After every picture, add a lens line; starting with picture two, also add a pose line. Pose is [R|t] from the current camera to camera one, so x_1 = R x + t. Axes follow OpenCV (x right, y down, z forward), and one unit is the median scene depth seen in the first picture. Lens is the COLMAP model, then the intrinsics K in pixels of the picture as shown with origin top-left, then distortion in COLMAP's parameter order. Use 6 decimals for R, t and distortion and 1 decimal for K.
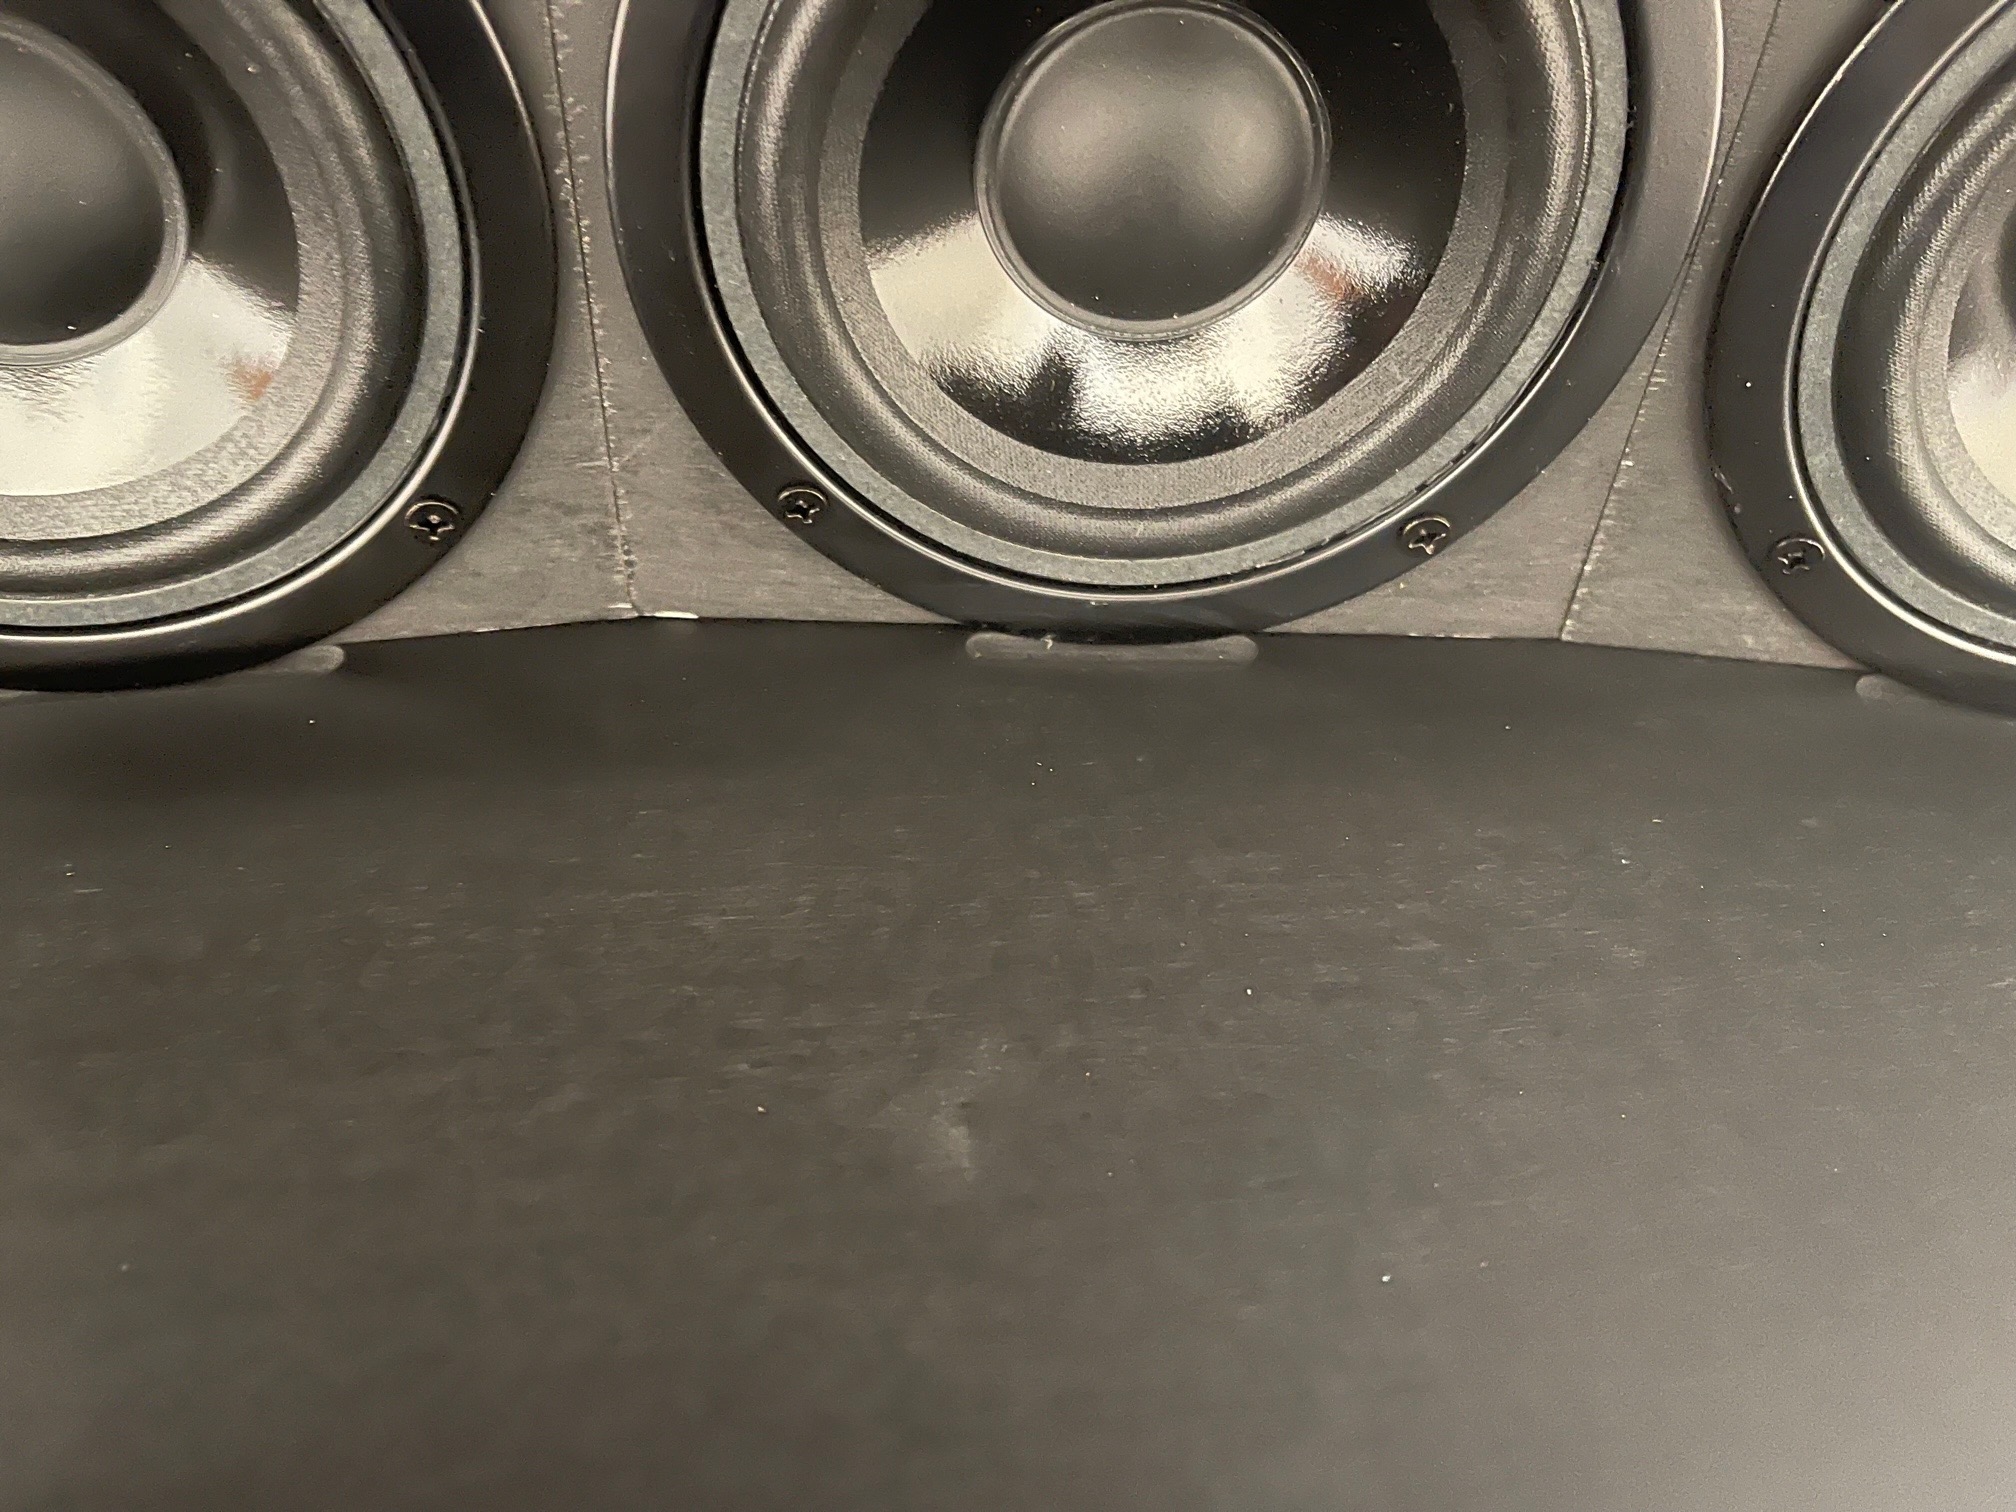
lens RADIAL K [[1527.1, 0, 1002.5], [0, 1527.1, 756.5], [0, 0, 1]] dist [-0.022085, 0.002019]
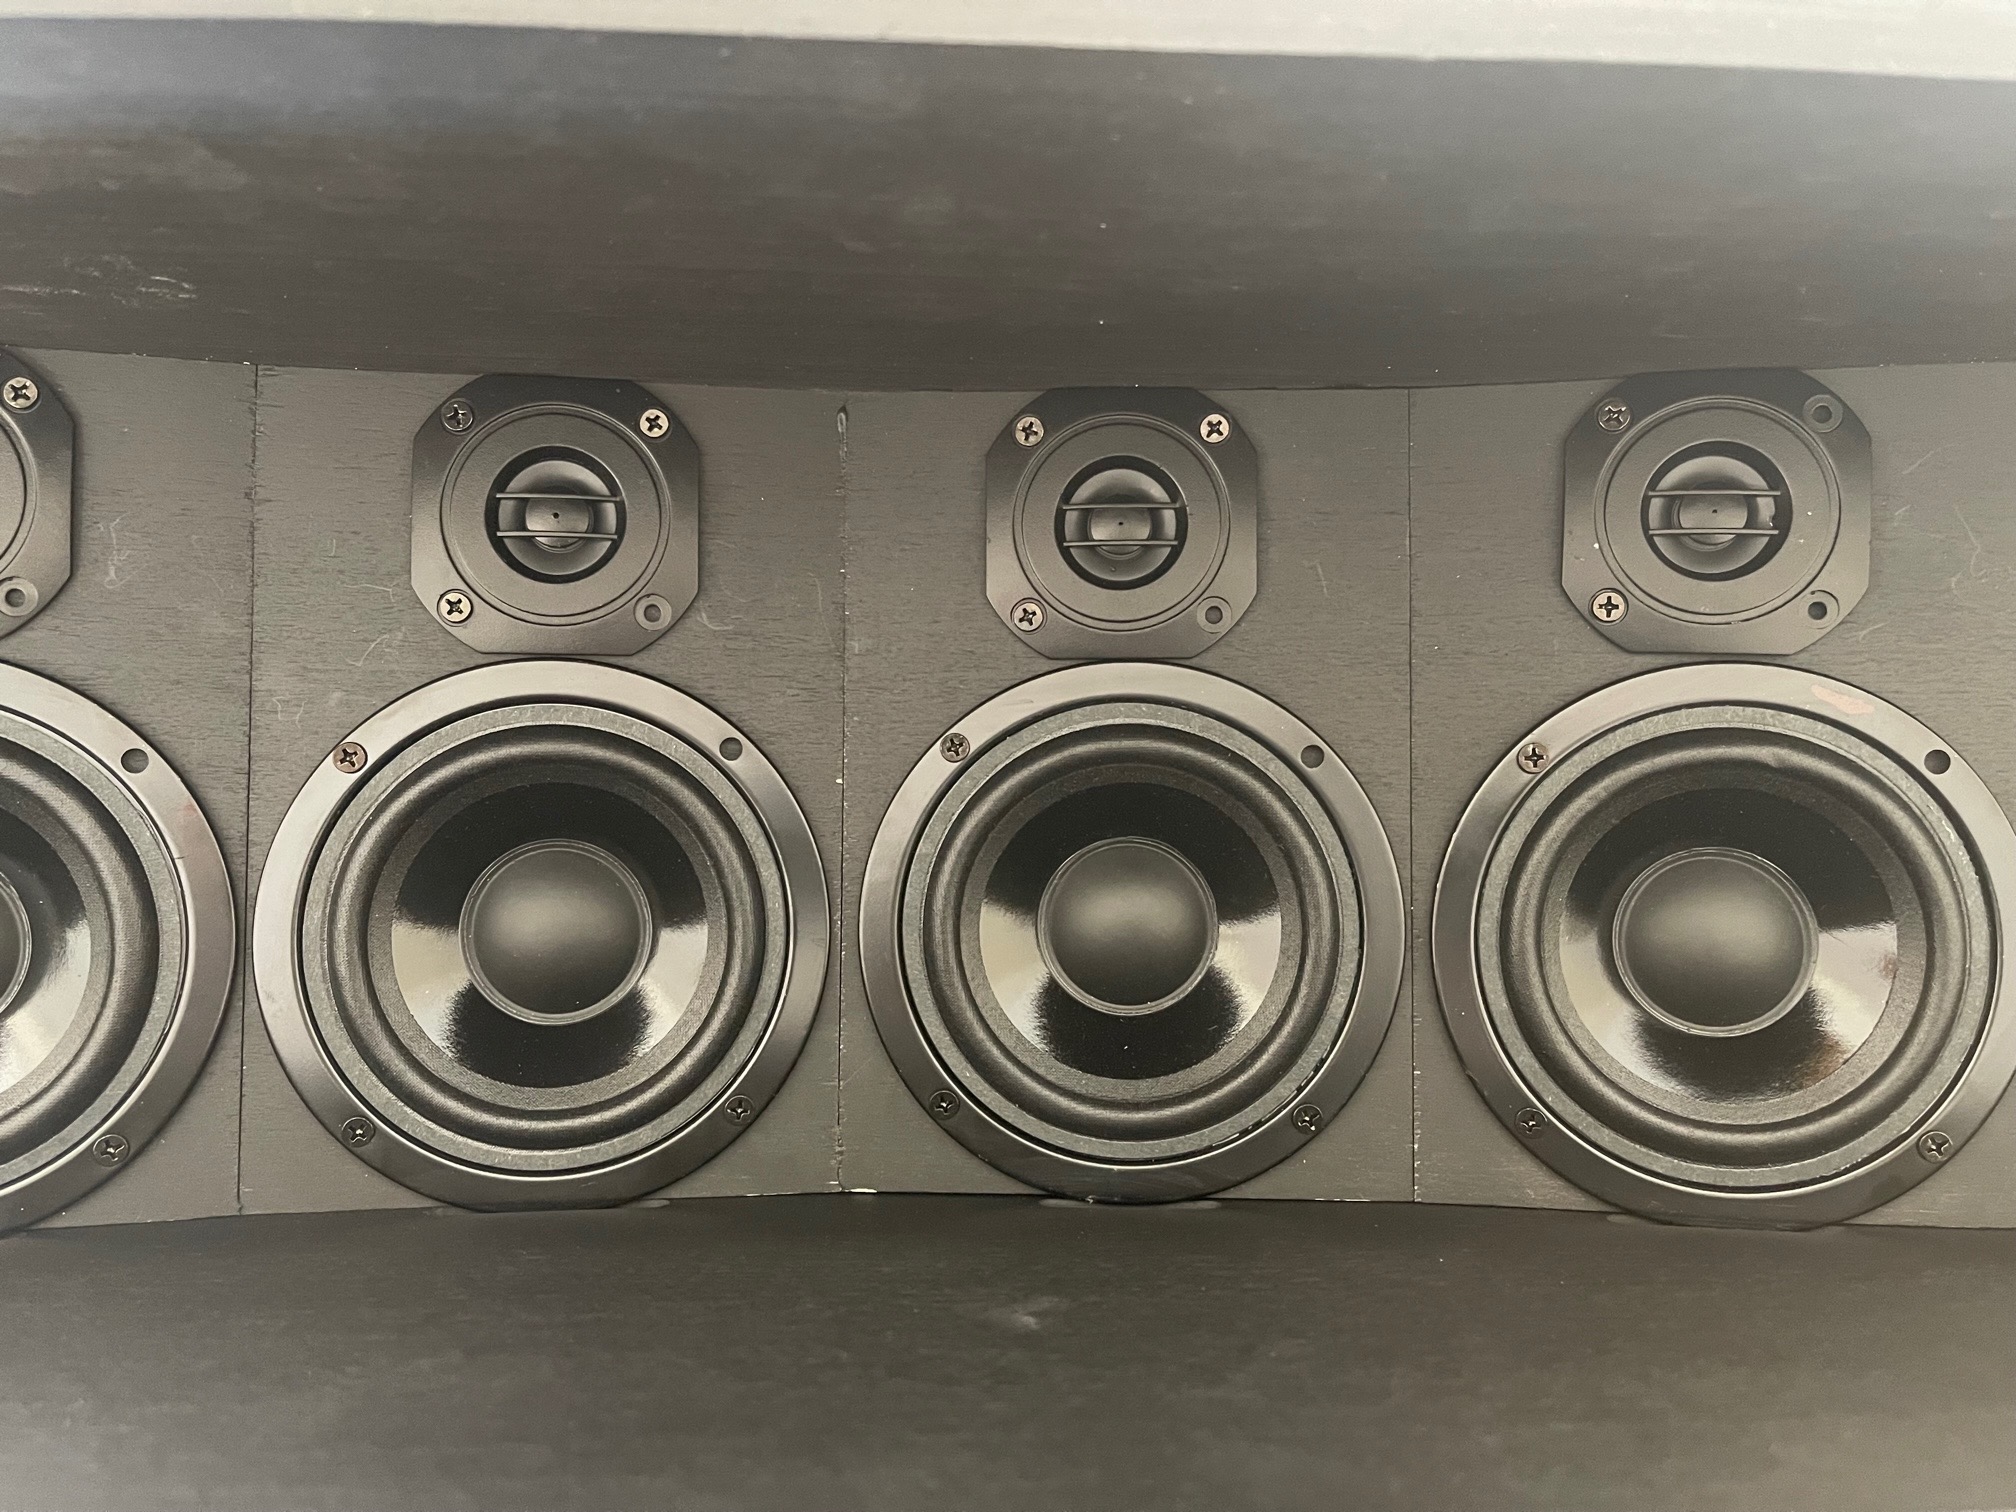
lens RADIAL K [[1527.1, 0, 1008.8], [0, 1527.1, 755.1], [0, 0, 1]] dist [-0.022085, 0.002019]
pose [[0.997936, -0.041938, -0.048624, 0.044790], [-0.000796, 0.749116, -0.662438, 0.682643], [0.064206, 0.661110, 0.747537, -0.566391]]
